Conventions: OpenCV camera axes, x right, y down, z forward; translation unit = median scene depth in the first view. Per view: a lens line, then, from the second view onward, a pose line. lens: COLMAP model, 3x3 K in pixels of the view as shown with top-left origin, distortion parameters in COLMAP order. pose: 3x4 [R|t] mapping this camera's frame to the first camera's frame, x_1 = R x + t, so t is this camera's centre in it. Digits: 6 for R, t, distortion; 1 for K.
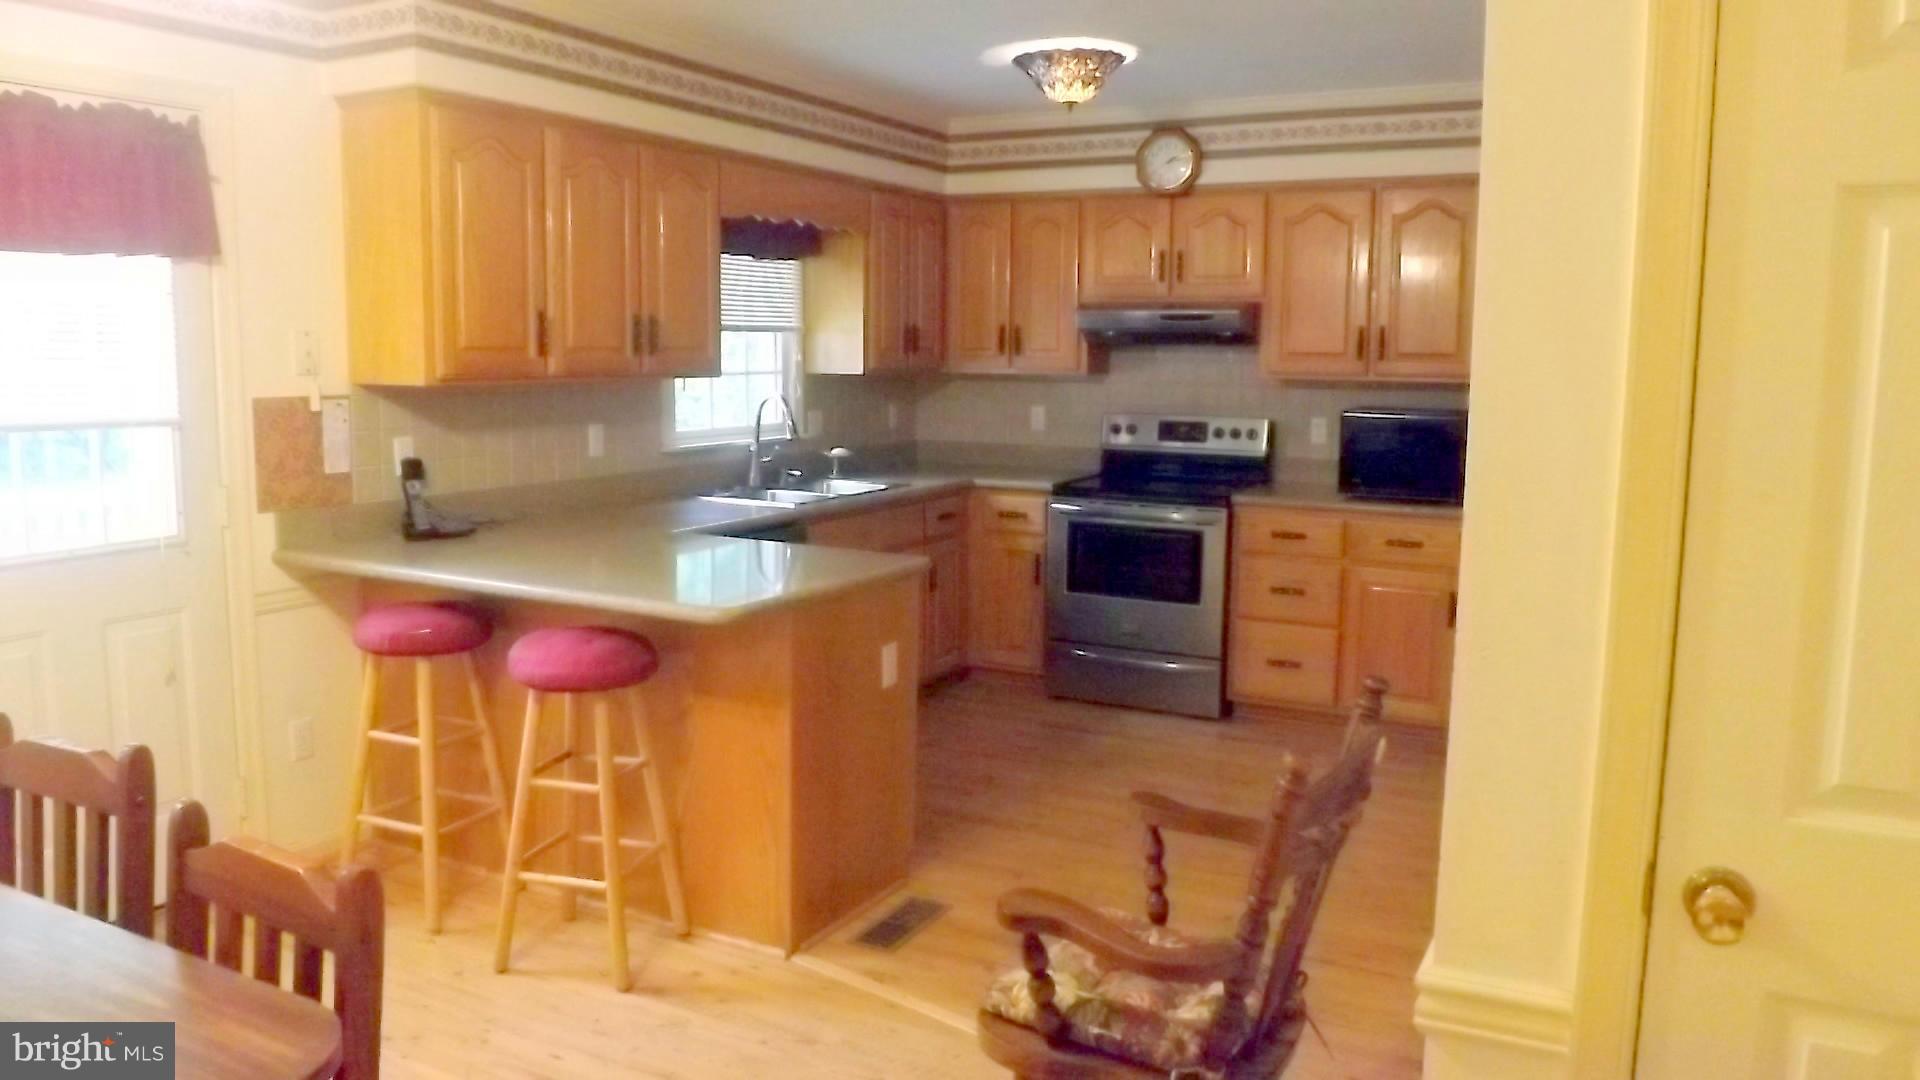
lens RADIAL K [[1349.9, 0, 962.9], [0, 1349.9, 535.0], [0, 0, 1]] dist [-0.084630, 0.008358]
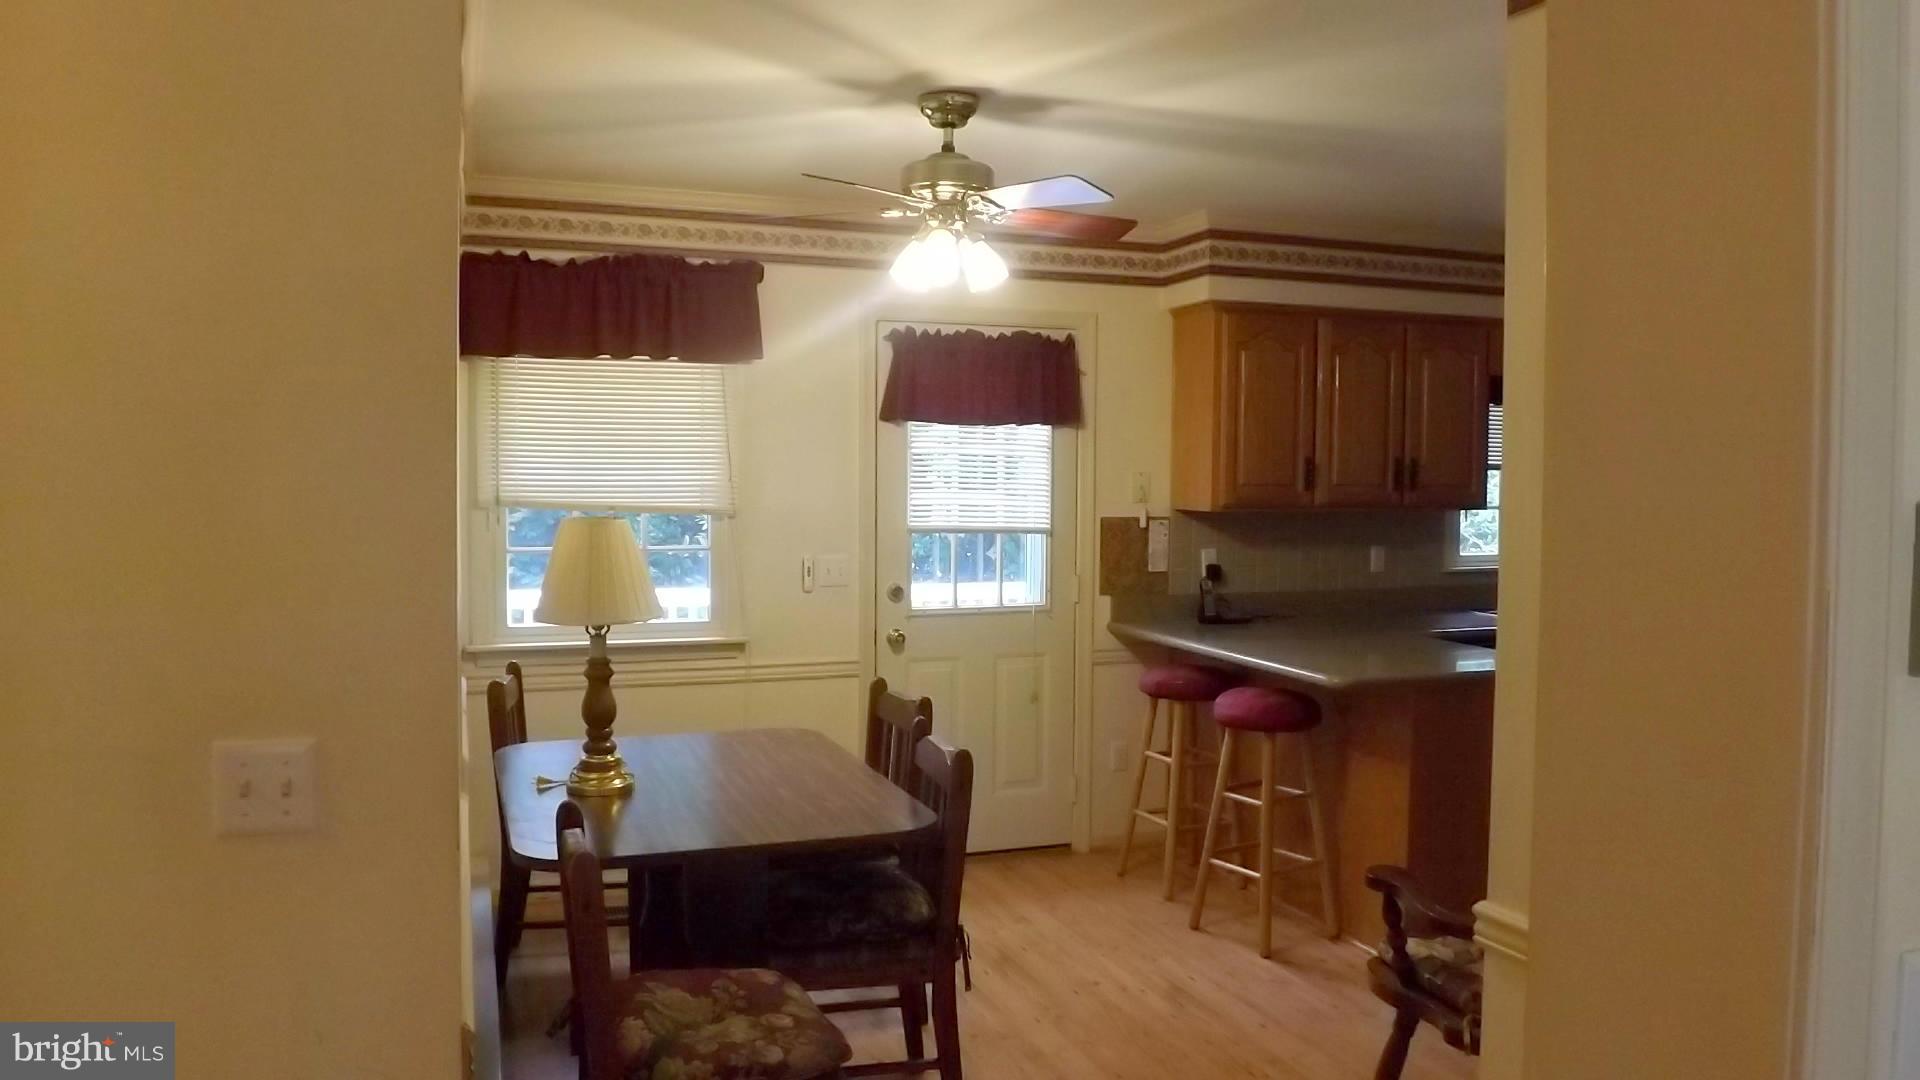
lens RADIAL K [[1371.7, 0, 985.8], [0, 1371.7, 533.6], [0, 0, 1]] dist [-0.081421, 0.032892]
pose [[0.740252, 0.019745, -0.672039, 0.393898], [-0.087662, 0.993870, -0.067360, 0.029099], [0.666590, 0.108776, 0.737445, -0.218250]]
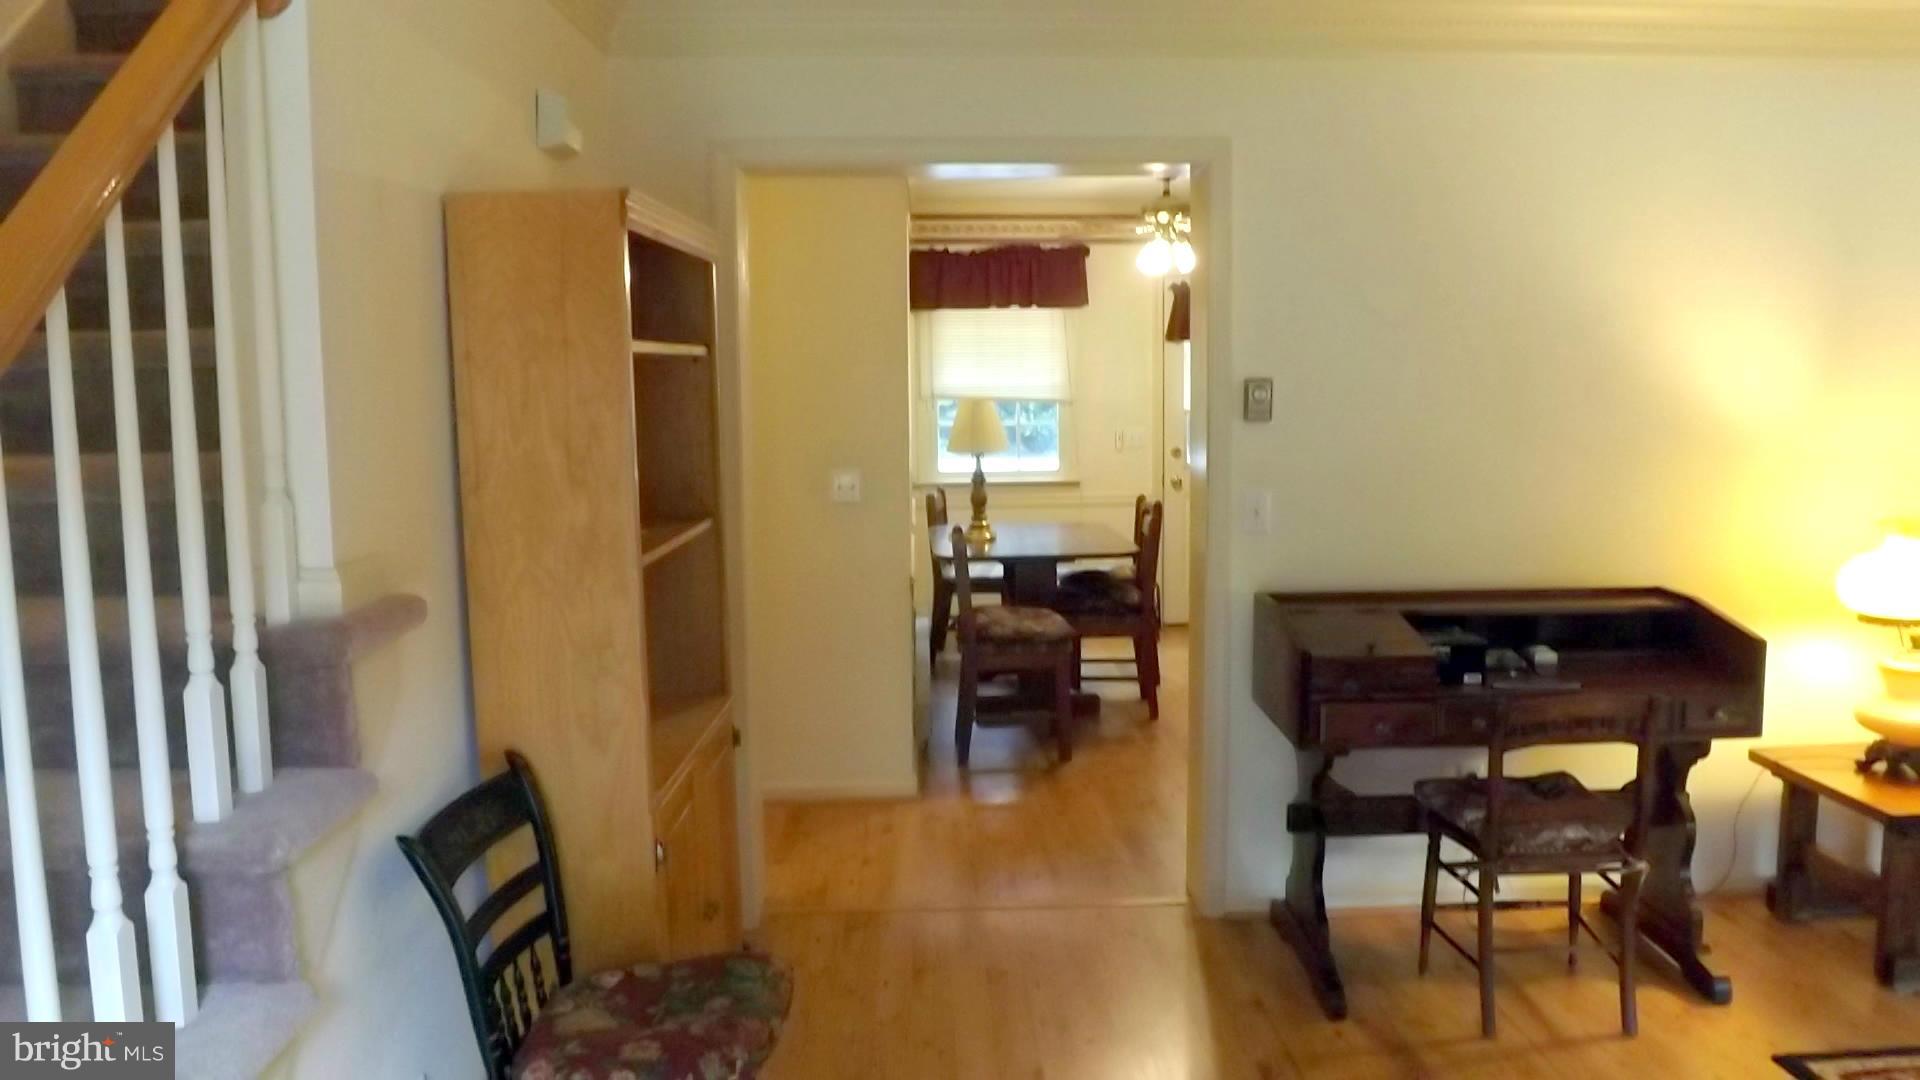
lens RADIAL K [[1371.7, 0, 985.8], [0, 1371.7, 533.6], [0, 0, 1]] dist [-0.081421, 0.032892]
pose [[0.494651, 0.079175, -0.865478, 1.483556], [-0.103700, 0.994104, 0.031673, 0.125005], [0.862883, 0.074083, 0.499945, -0.754612]]
